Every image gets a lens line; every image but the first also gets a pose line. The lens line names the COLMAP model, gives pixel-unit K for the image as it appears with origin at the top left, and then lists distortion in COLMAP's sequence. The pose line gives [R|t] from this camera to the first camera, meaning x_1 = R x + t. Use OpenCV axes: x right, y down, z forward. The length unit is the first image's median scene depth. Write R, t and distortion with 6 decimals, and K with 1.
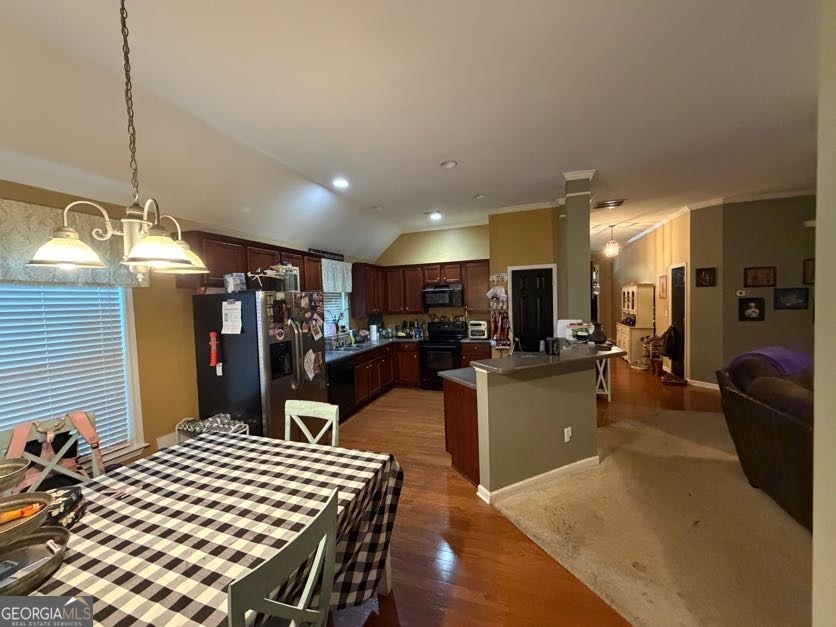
lens RADIAL K [[332.4, 0, 419.5], [0, 332.4, 315.8], [0, 0, 1]] dist [0.001177, 0.000277]
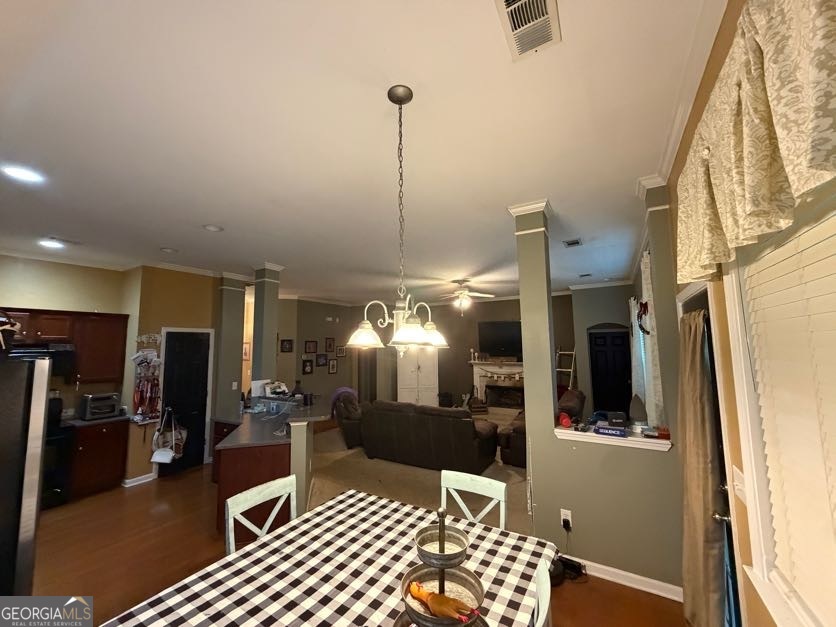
lens RADIAL K [[332.4, 0, 419.2], [0, 332.4, 312.4], [0, 0, 1]] dist [0.001177, 0.000277]
pose [[0.188359, 0.128647, 0.973638, -0.505867], [0.054042, 0.988524, -0.141069, -0.024255], [-0.980612, 0.079189, 0.179245, 0.163600]]
